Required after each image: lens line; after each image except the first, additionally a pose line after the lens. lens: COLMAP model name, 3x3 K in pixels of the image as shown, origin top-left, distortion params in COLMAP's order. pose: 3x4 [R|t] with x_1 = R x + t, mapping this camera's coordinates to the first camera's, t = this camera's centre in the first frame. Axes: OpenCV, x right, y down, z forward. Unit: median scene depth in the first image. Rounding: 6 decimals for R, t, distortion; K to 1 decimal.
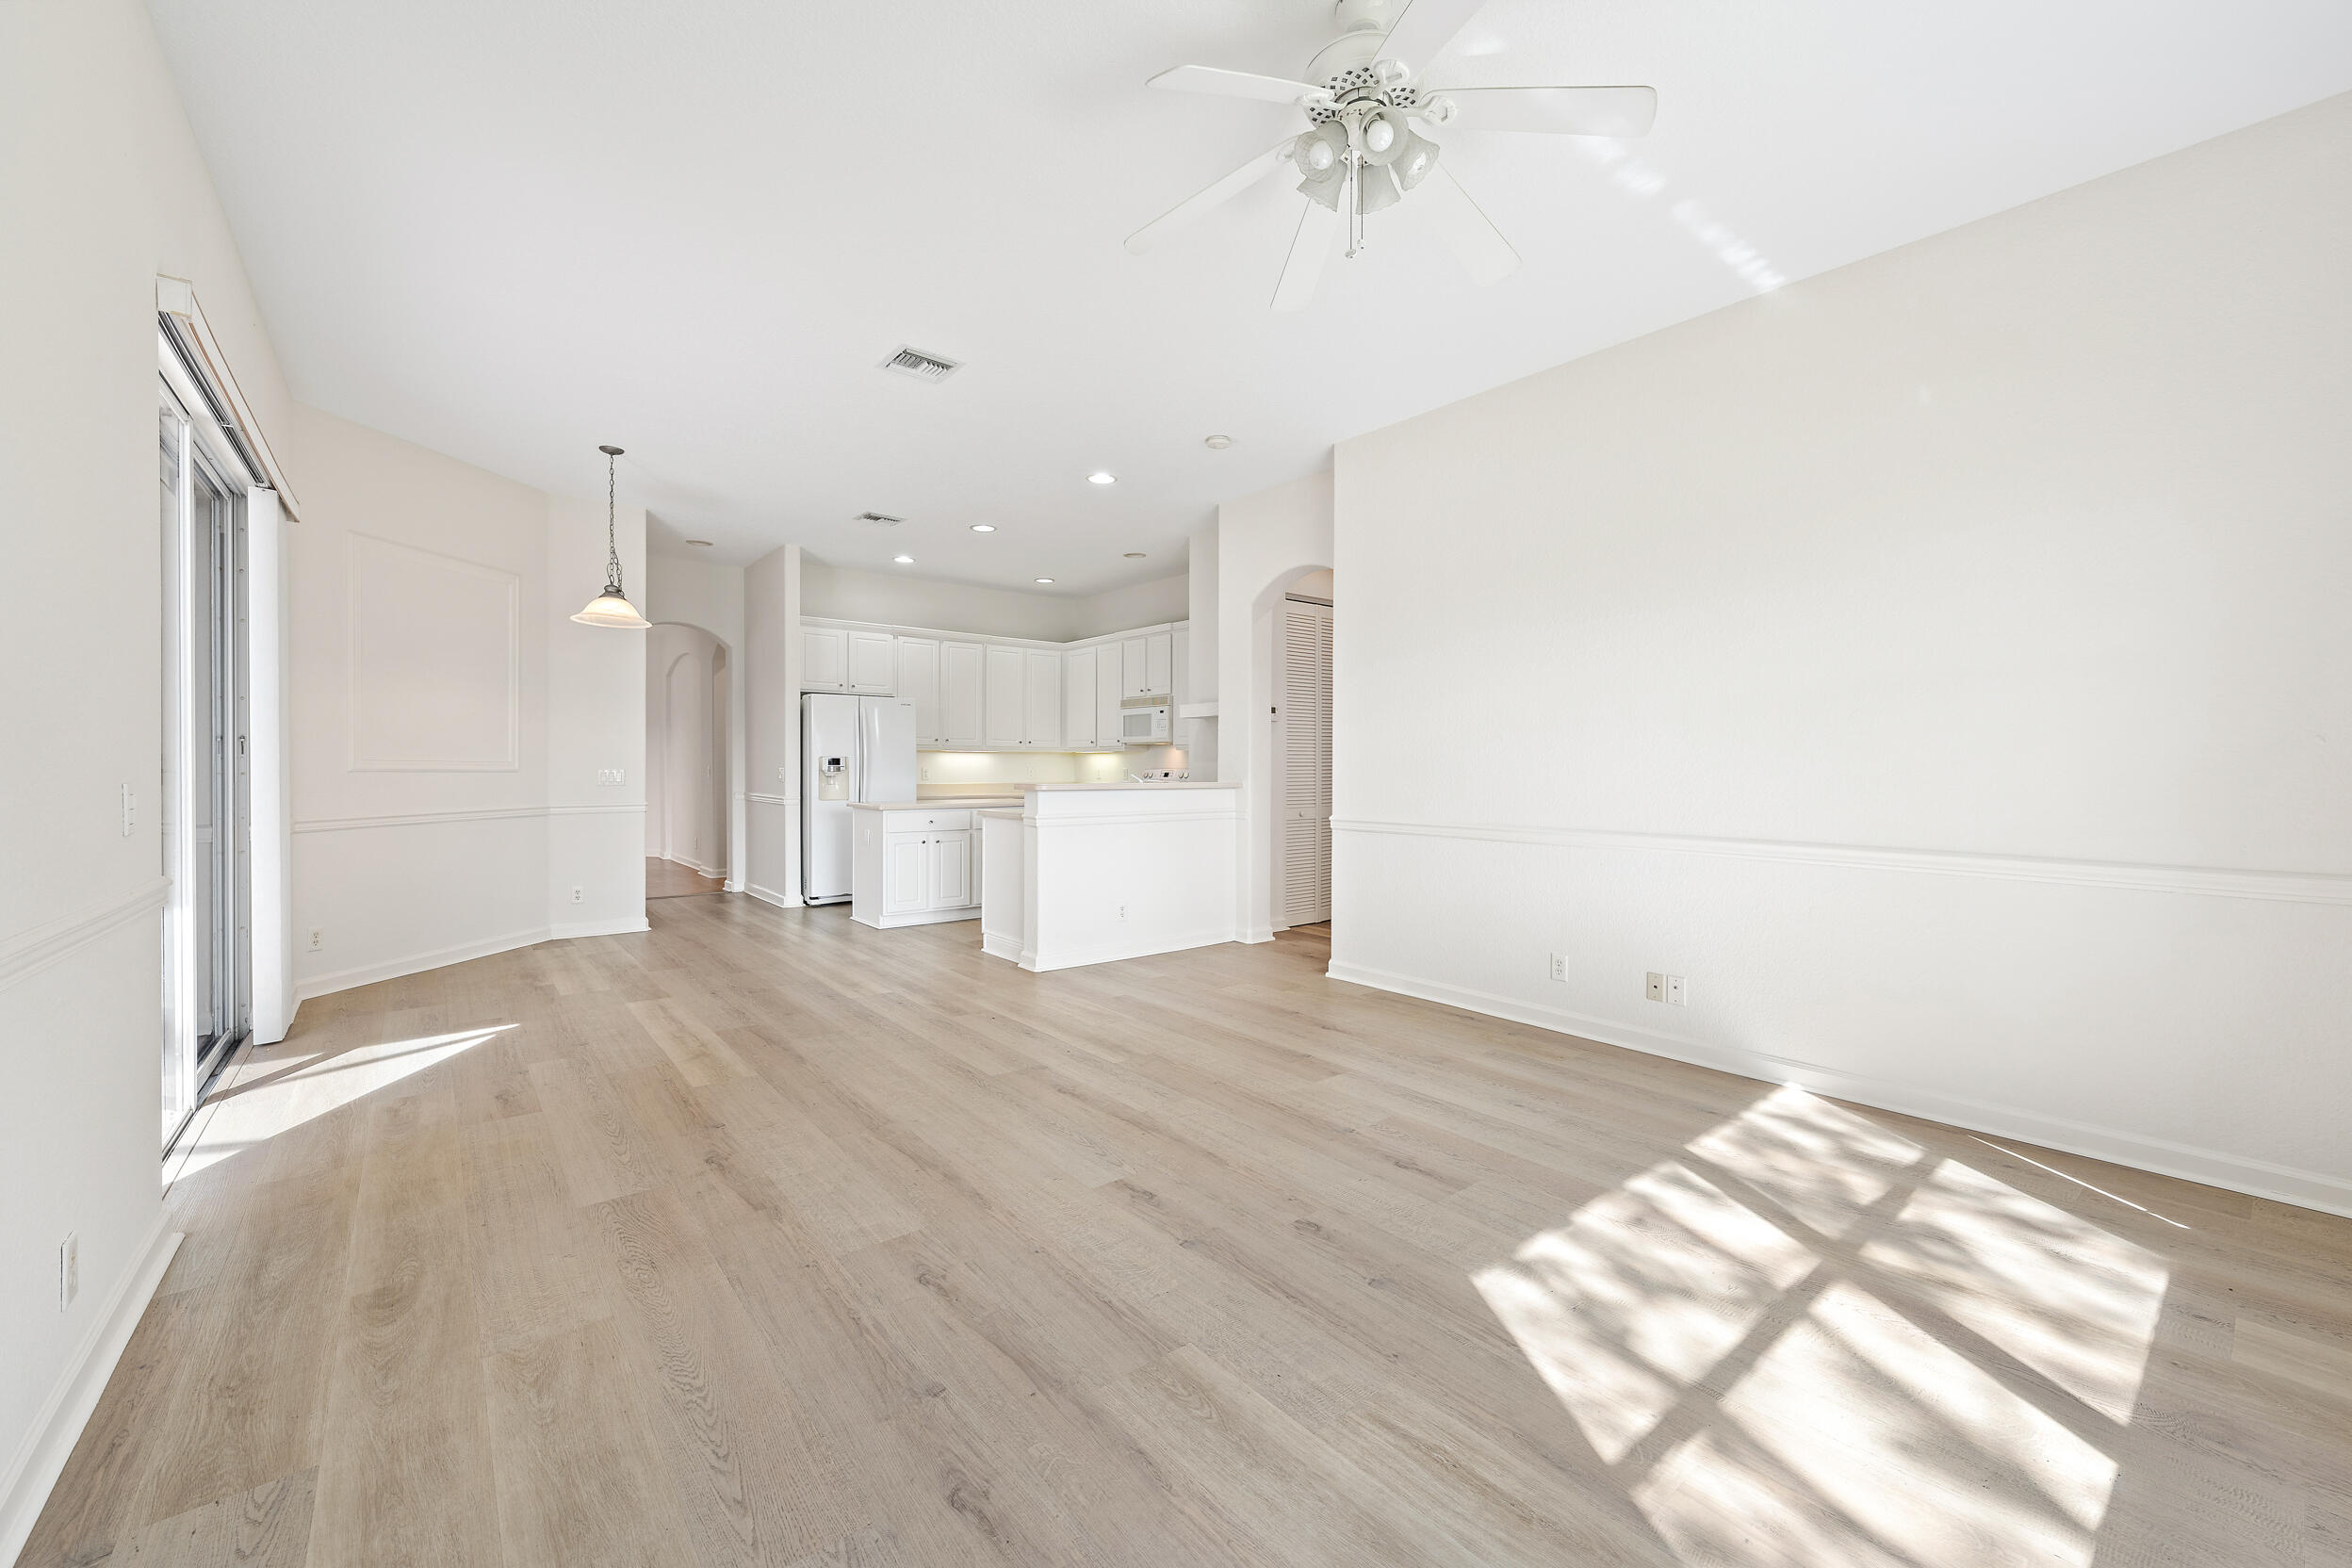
lens RADIAL K [[909.8, 0, 1174.0], [0, 909.8, 782.7], [0, 0, 1]] dist [-0.001163, -0.000018]
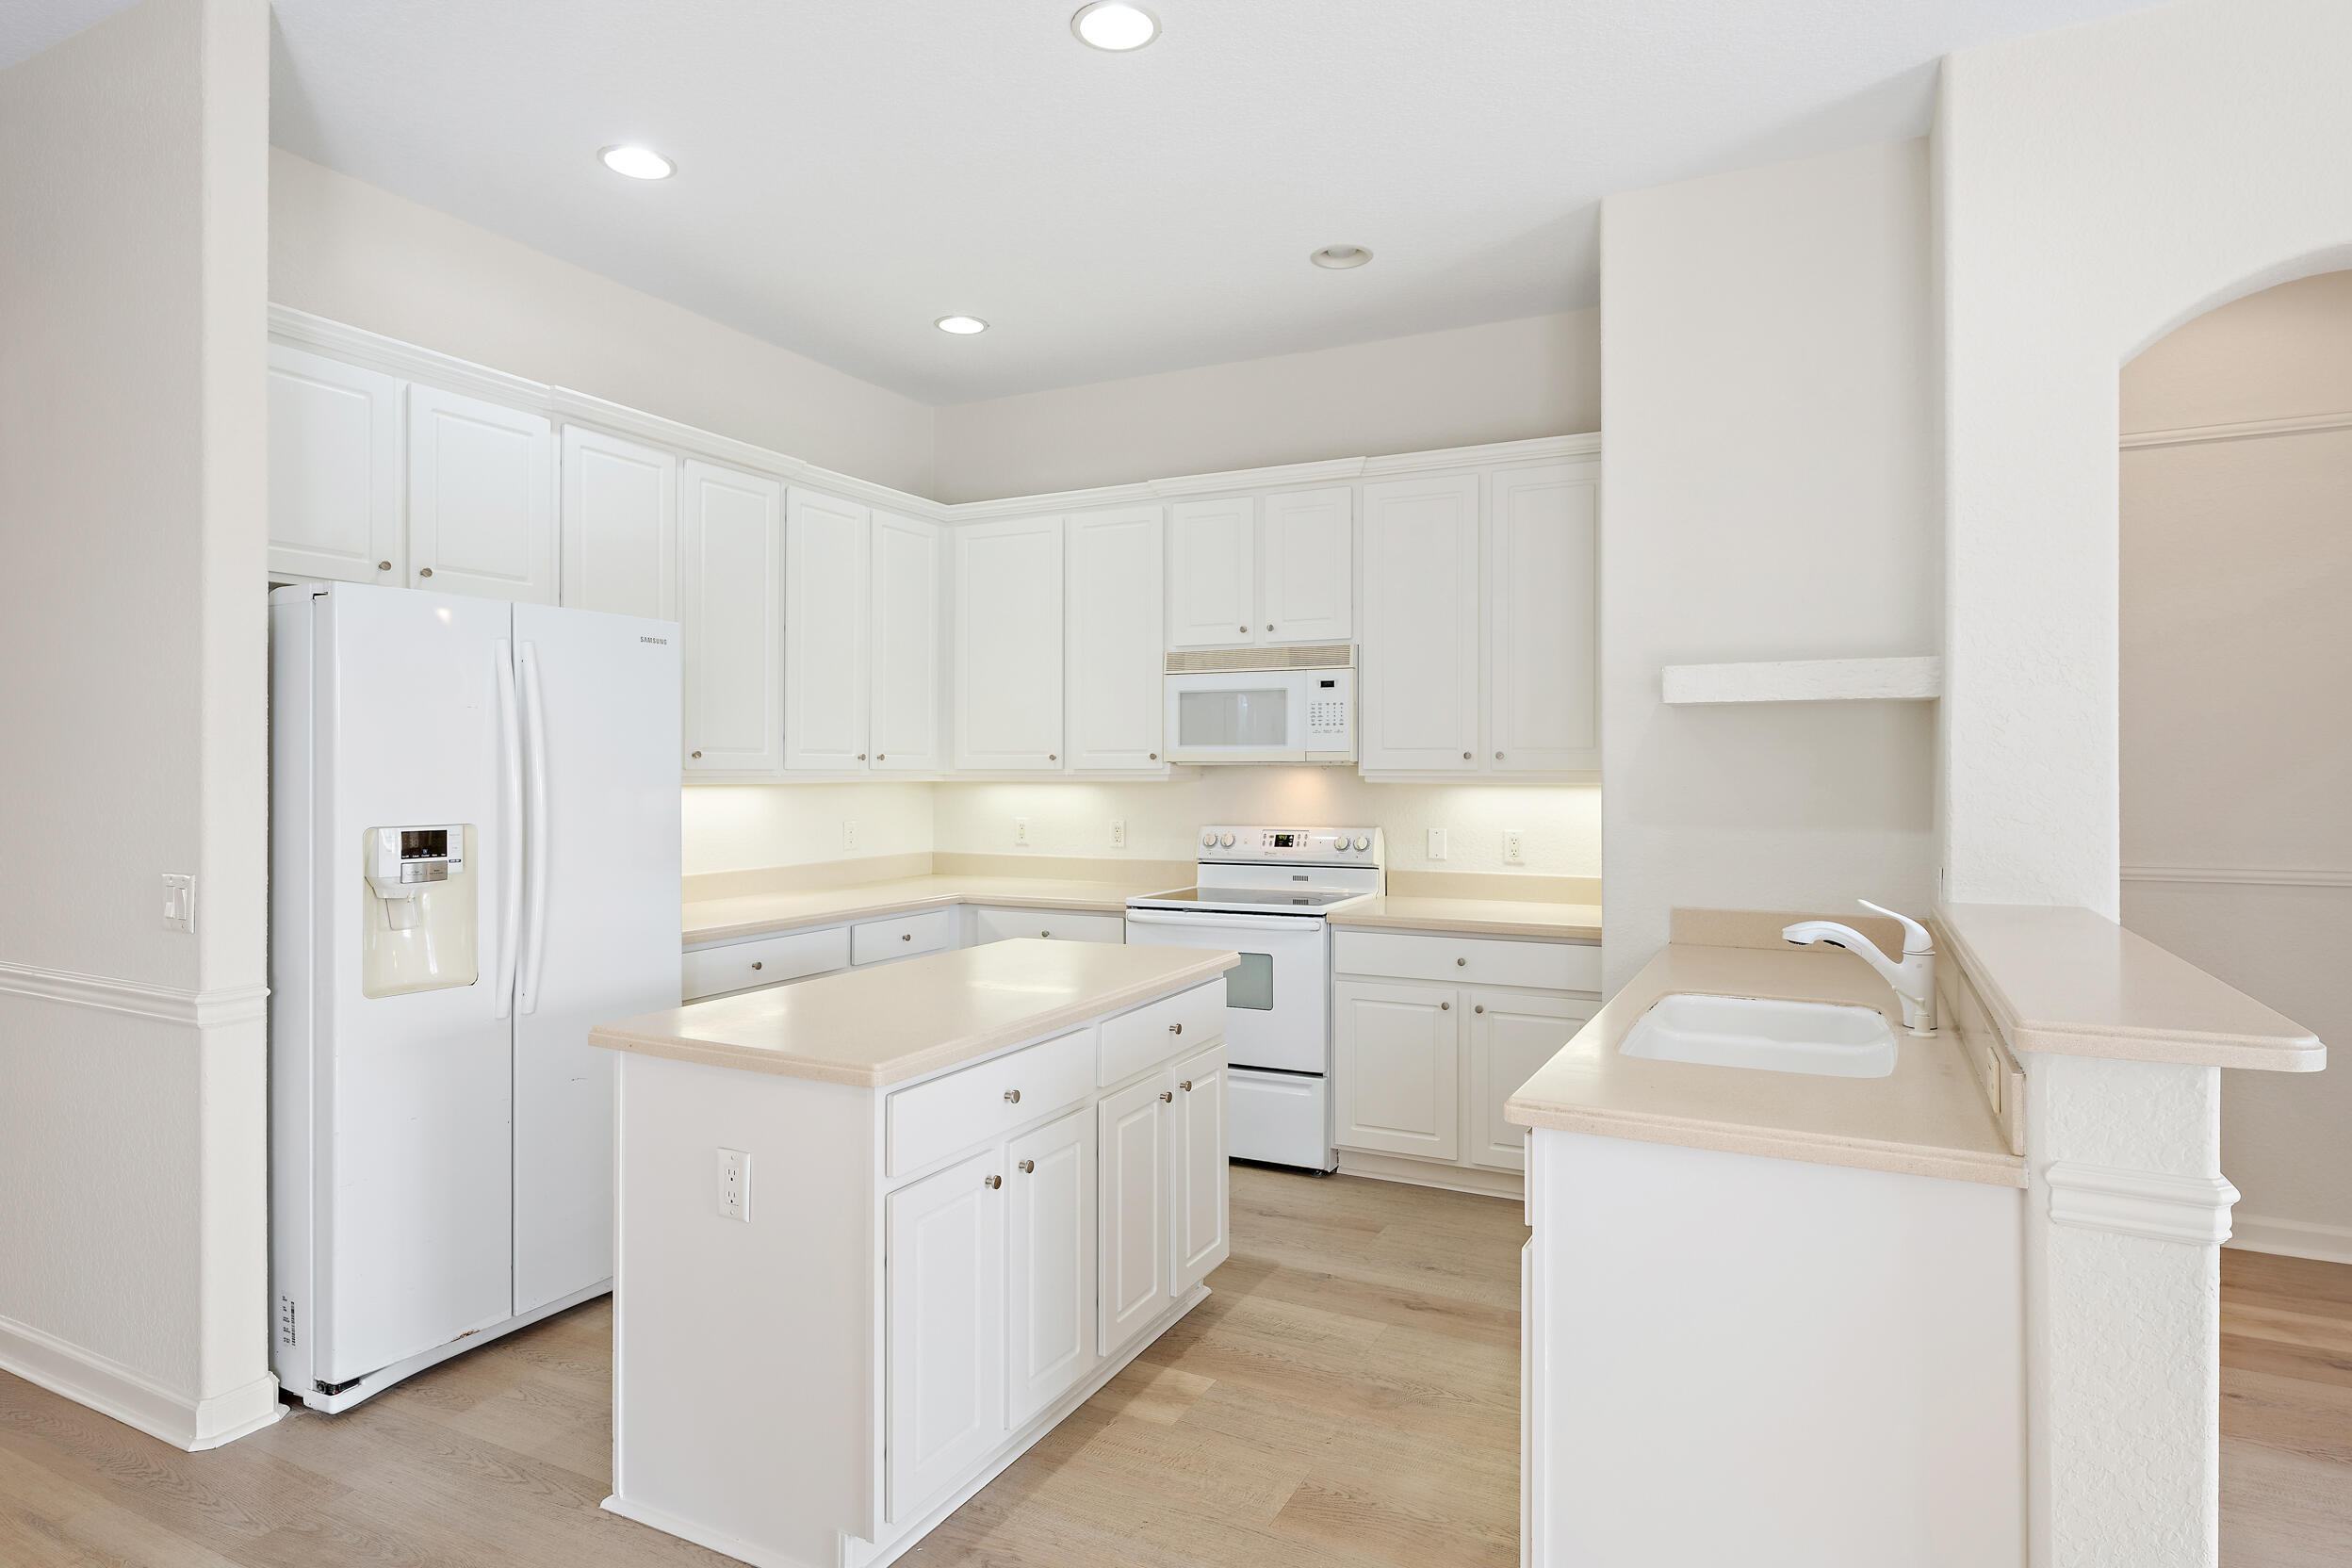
lens RADIAL K [[1292.0, 0, 1175.6], [0, 1292.0, 767.6], [0, 0, 1]] dist [-0.006828, -0.000111]
pose [[0.917541, -0.000871, 0.397639, -0.289227], [0.009411, 0.999765, -0.019527, -0.031904], [-0.397529, 0.021659, 0.917334, 0.512804]]
